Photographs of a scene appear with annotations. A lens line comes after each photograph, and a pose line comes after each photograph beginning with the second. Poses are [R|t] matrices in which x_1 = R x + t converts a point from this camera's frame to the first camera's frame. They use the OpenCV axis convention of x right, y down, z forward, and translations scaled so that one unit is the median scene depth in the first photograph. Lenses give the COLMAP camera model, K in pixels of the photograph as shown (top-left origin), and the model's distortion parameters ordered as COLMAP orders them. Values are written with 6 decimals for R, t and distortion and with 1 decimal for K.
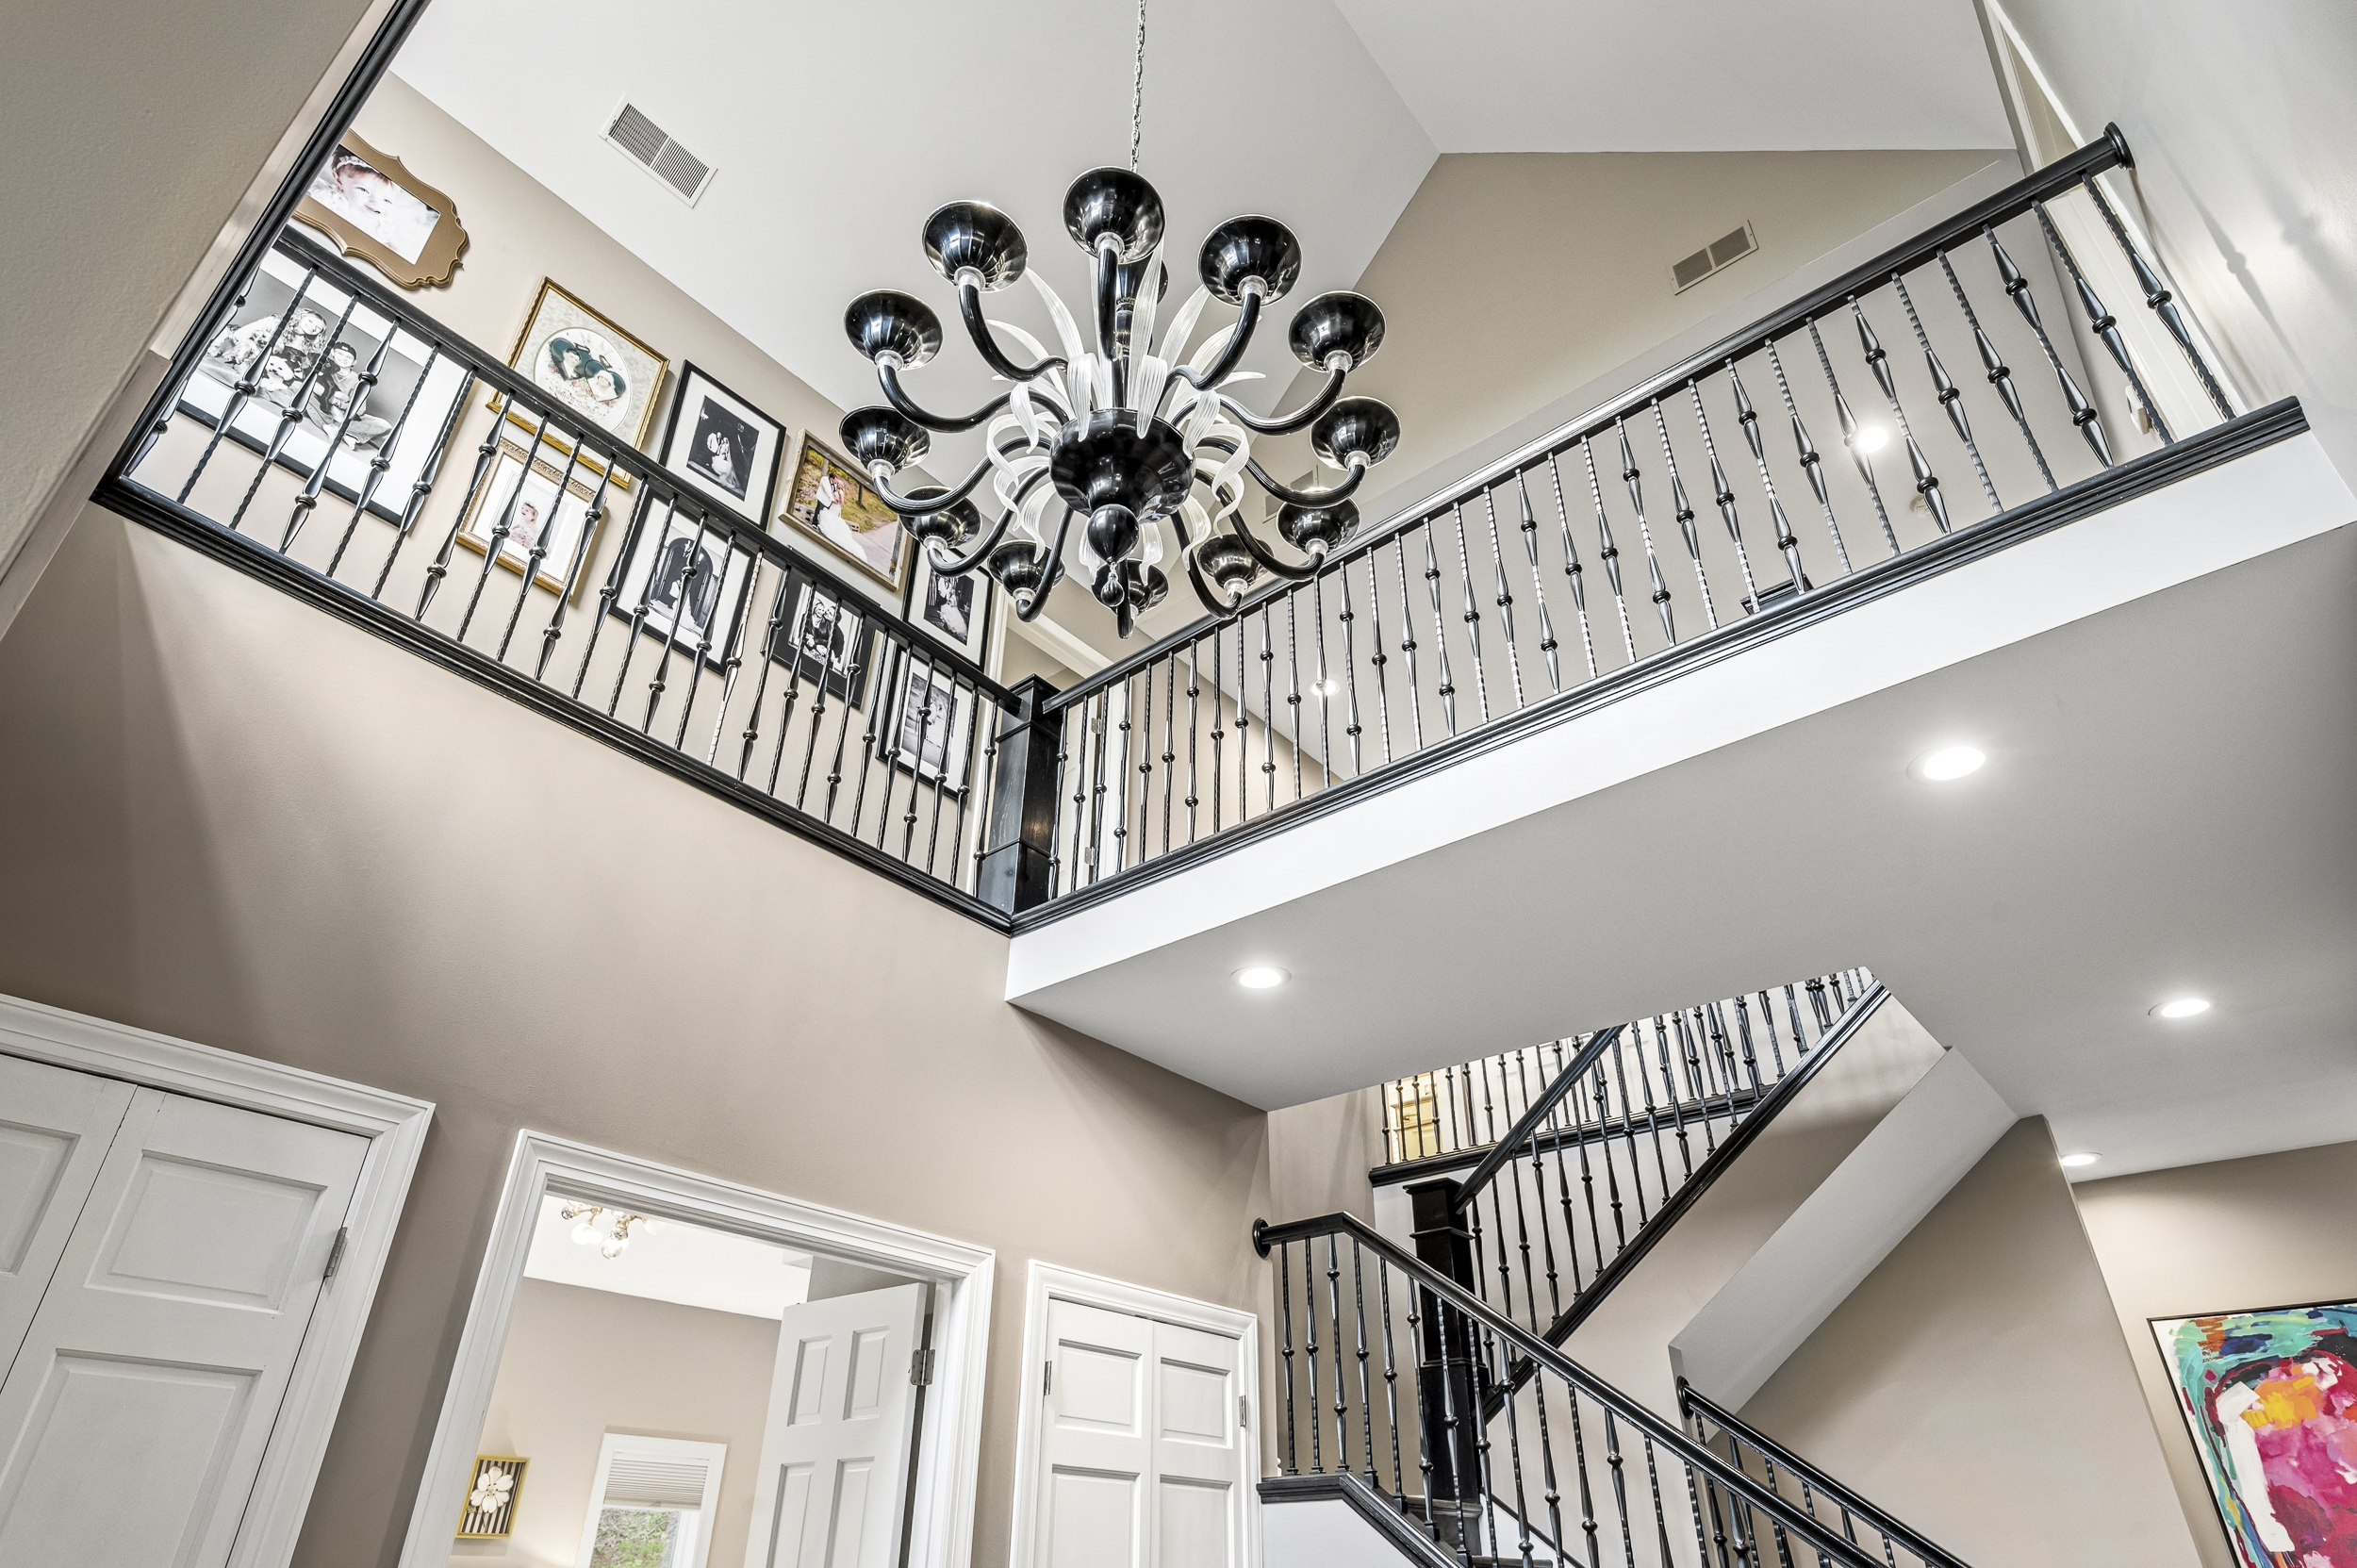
lens RADIAL K [[1292.6, 0, 1178.5], [0, 1292.6, 784.0], [0, 0, 1]] dist [-0.019841, -0.000305]
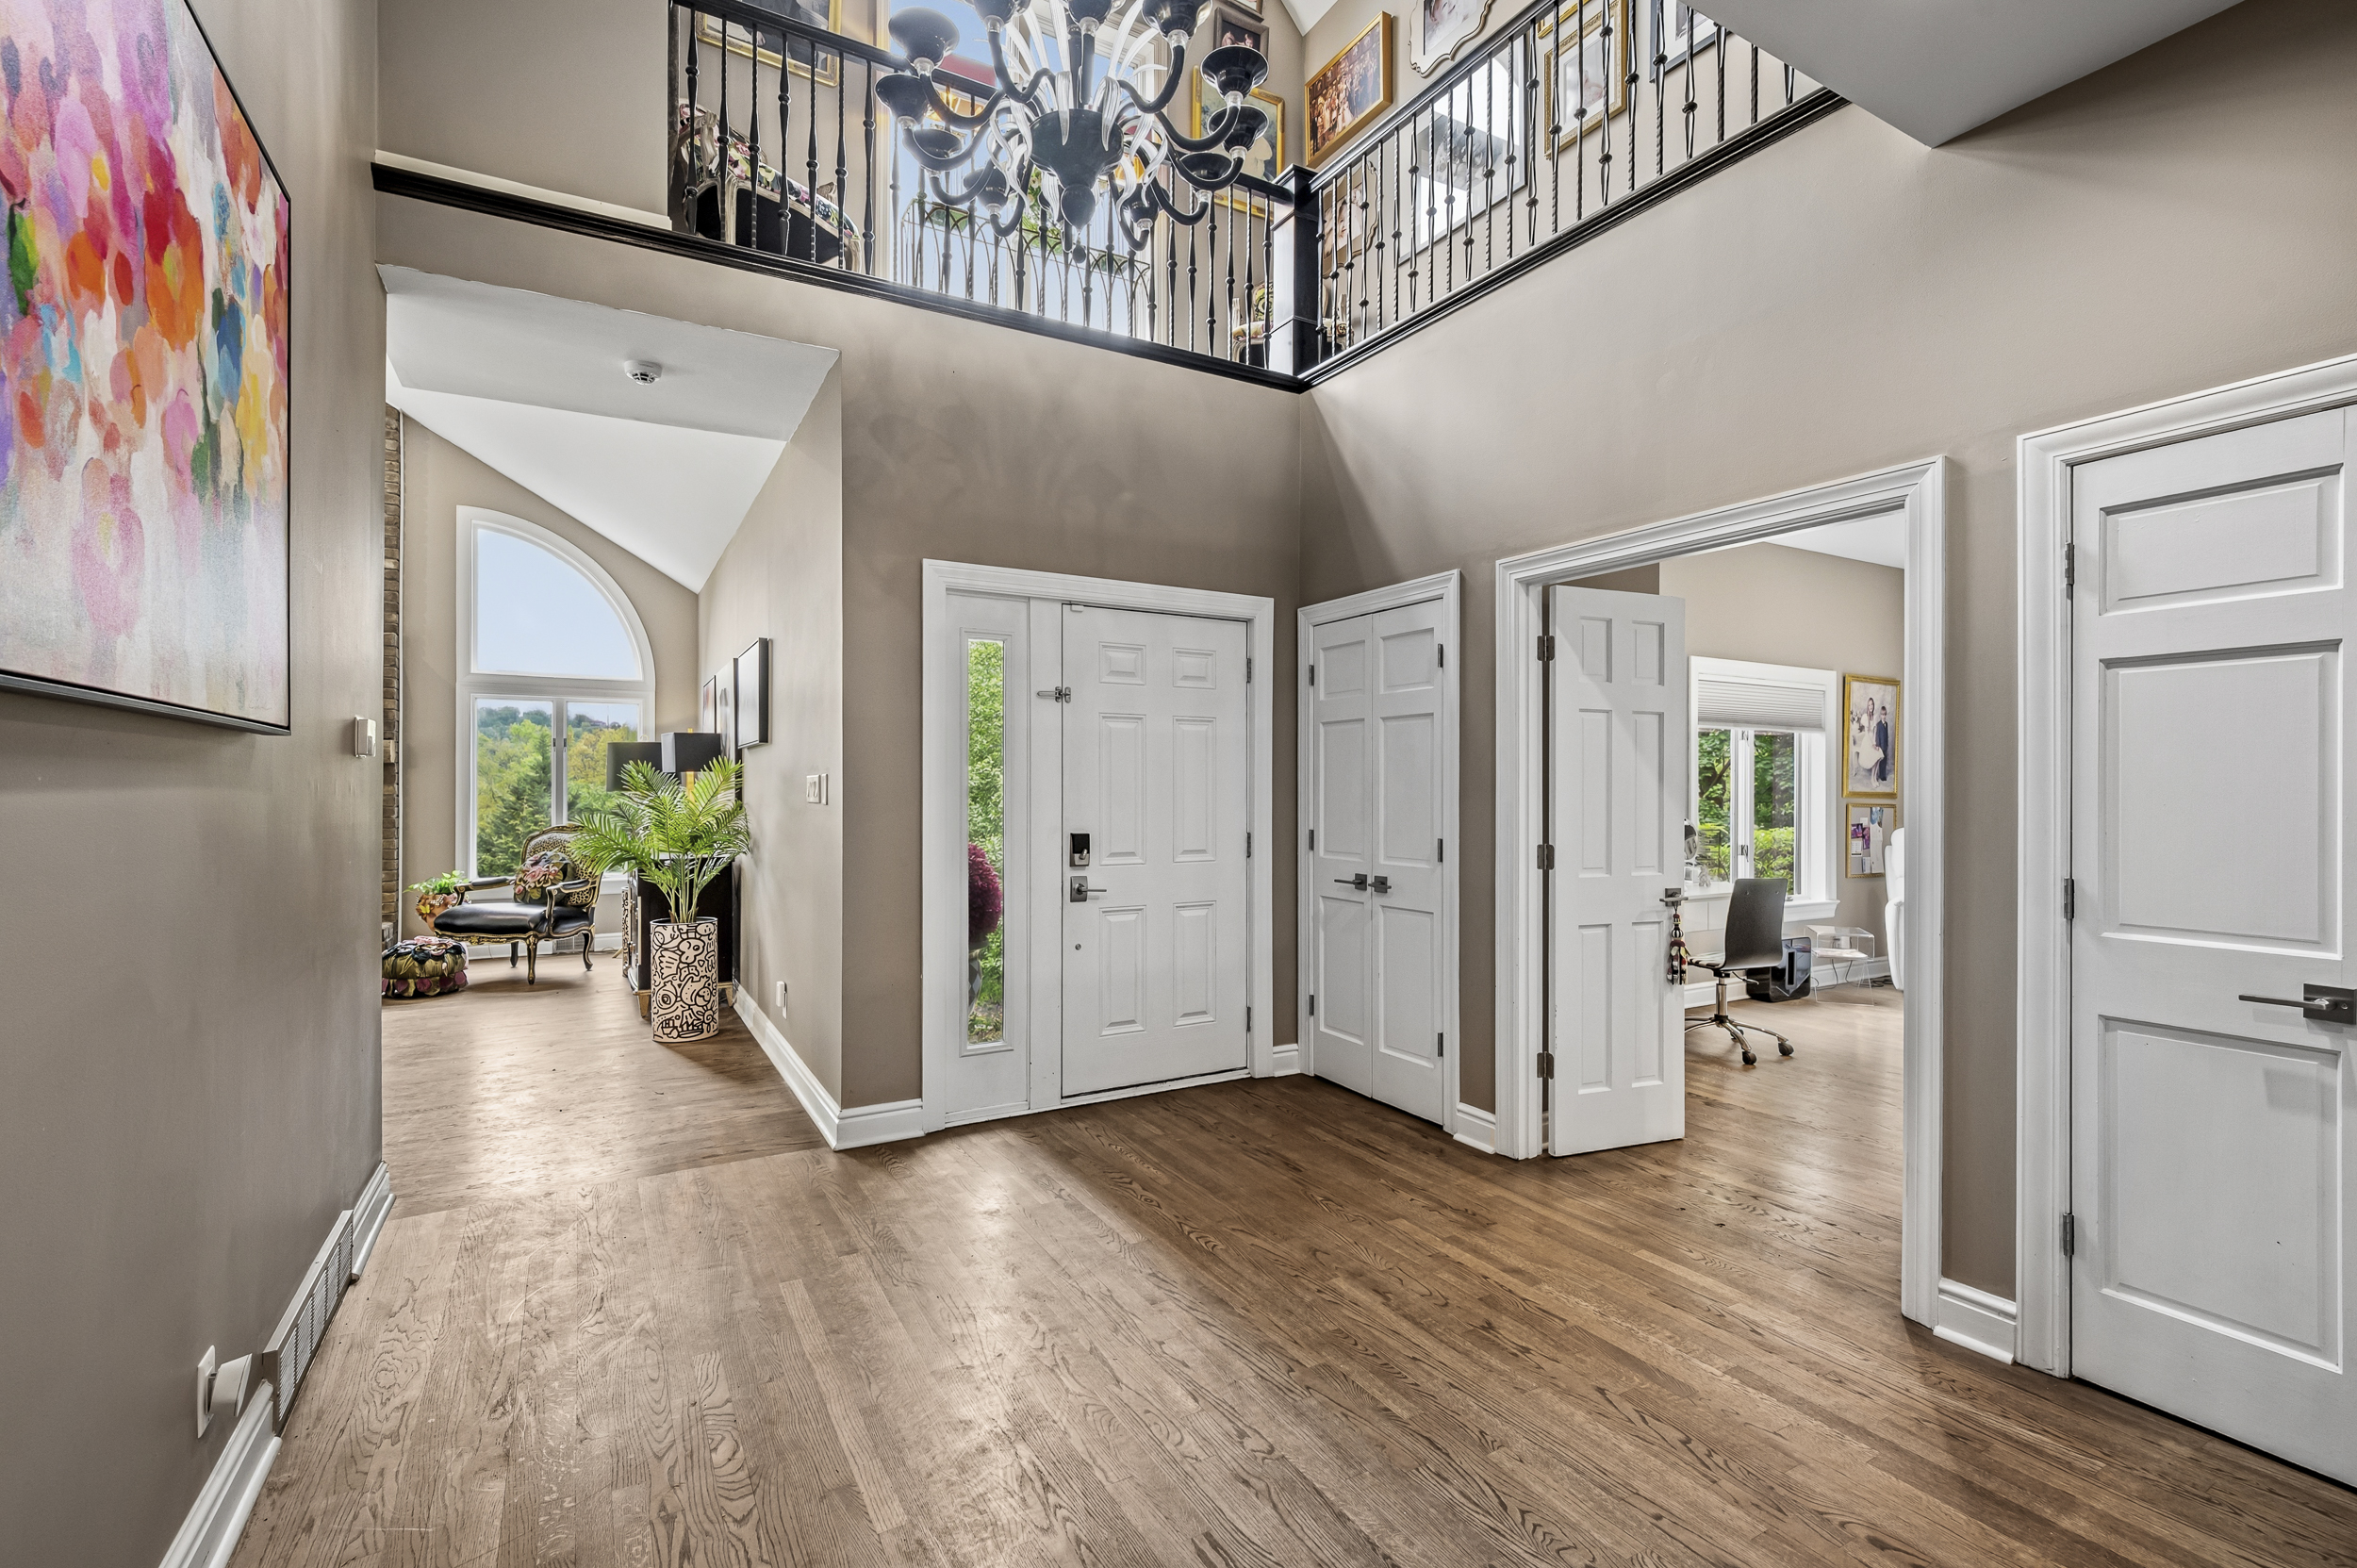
lens RADIAL K [[1042.6, 0, 1178.5], [0, 1042.6, 784.0], [0, 0, 1]] dist [0.000231, 0.000022]
pose [[-0.343367, -0.015850, -0.939068, 0.673330], [0.493067, 0.847948, -0.194601, 0.437386], [0.799365, -0.529843, -0.283342, 0.691347]]
